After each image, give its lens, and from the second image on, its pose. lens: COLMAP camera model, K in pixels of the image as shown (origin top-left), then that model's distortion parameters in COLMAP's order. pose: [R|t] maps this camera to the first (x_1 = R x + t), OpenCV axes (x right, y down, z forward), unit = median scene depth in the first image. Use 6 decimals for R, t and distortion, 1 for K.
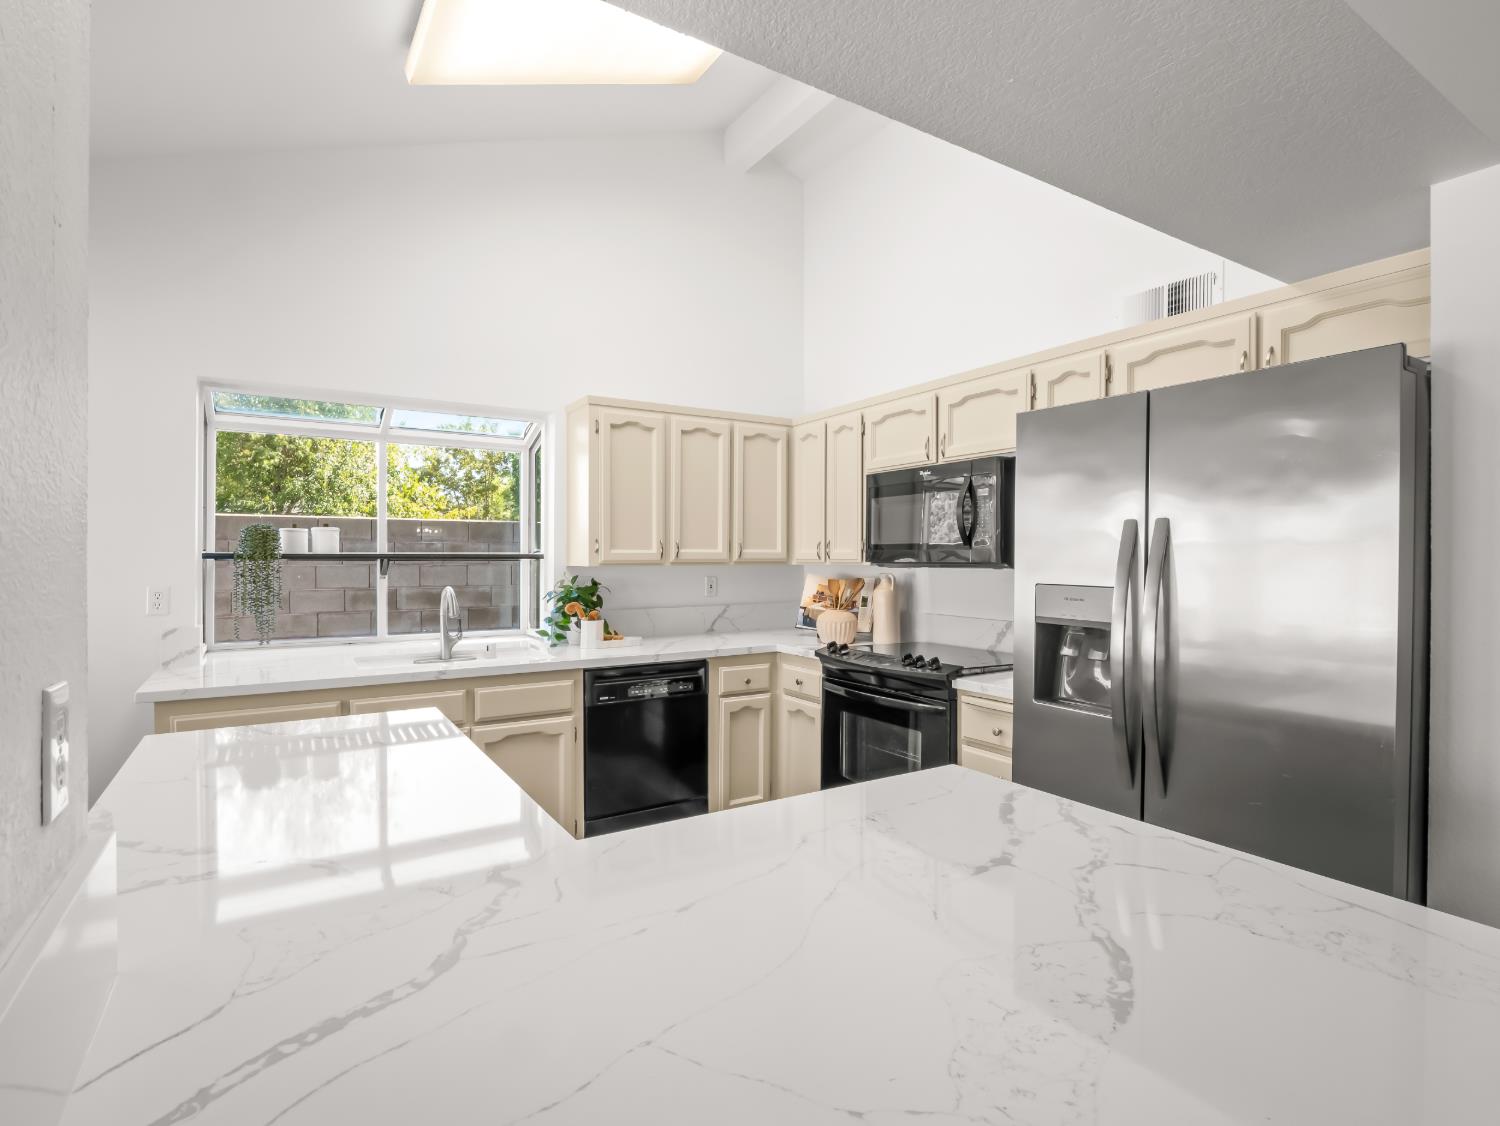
lens RADIAL K [[754.6, 0, 744.2], [0, 754.6, 569.7], [0, 0, 1]] dist [-0.016106, -0.000551]
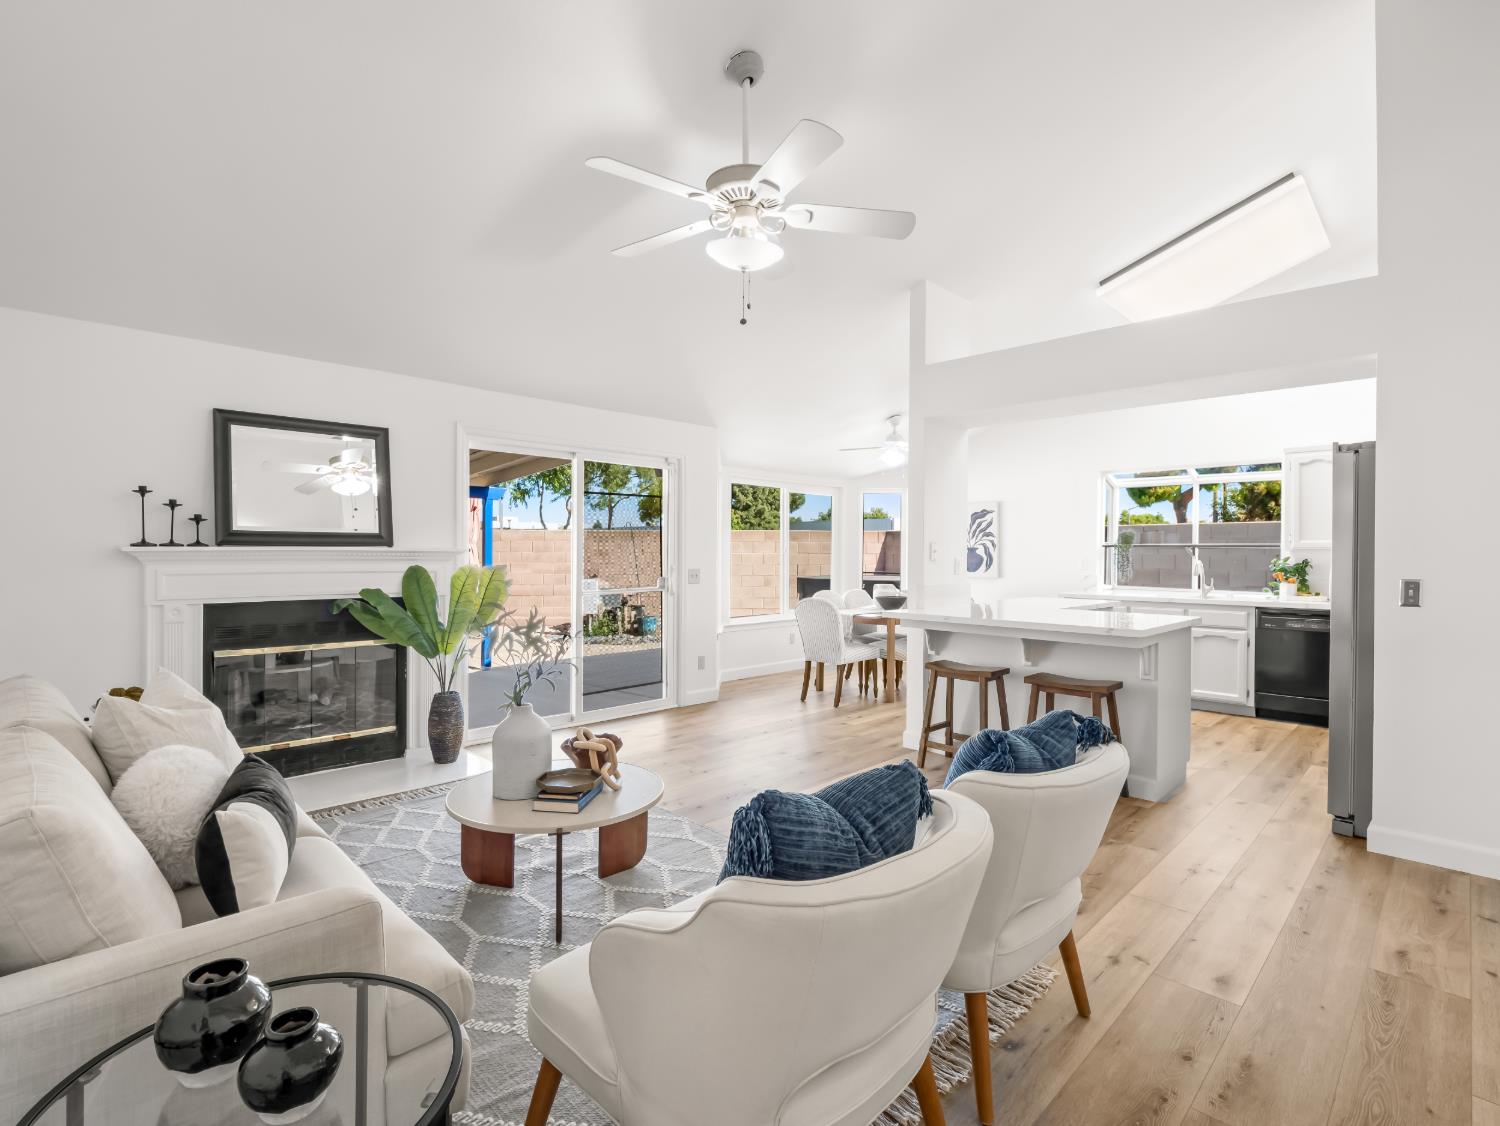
lens RADIAL K [[726.2, 0, 739.9], [0, 726.2, 561.9], [0, 0, 1]] dist [-0.013641, 0.000189]
pose [[0.217260, 0.012412, -0.976035, 1.083764], [-0.022903, 0.999709, 0.007615, 0.035154], [0.975845, 0.020699, 0.217481, -0.523702]]
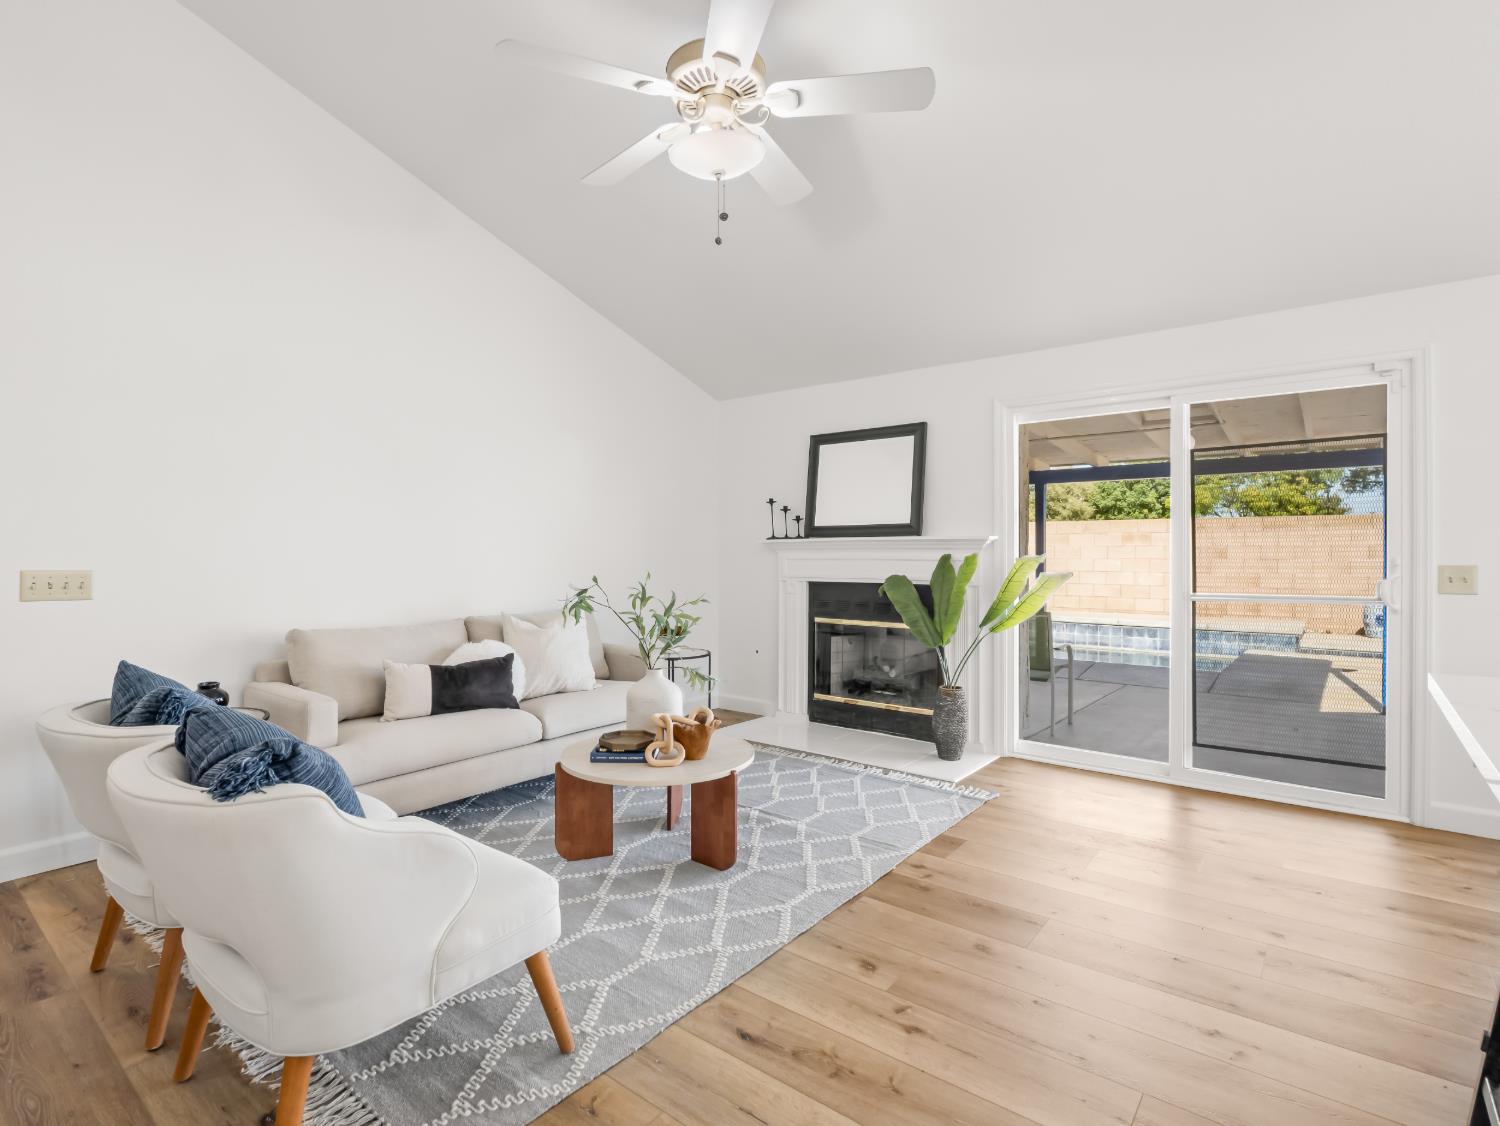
lens RADIAL K [[747.8, 0, 750.0], [0, 747.8, 563.0], [0, 0, 1]] dist [-0.004612, -0.000300]
pose [[-0.942006, 0.006682, -0.335529, 0.501989], [-0.004340, 0.999476, 0.032088, 0.039056], [0.335568, 0.031684, -0.941483, 0.280528]]
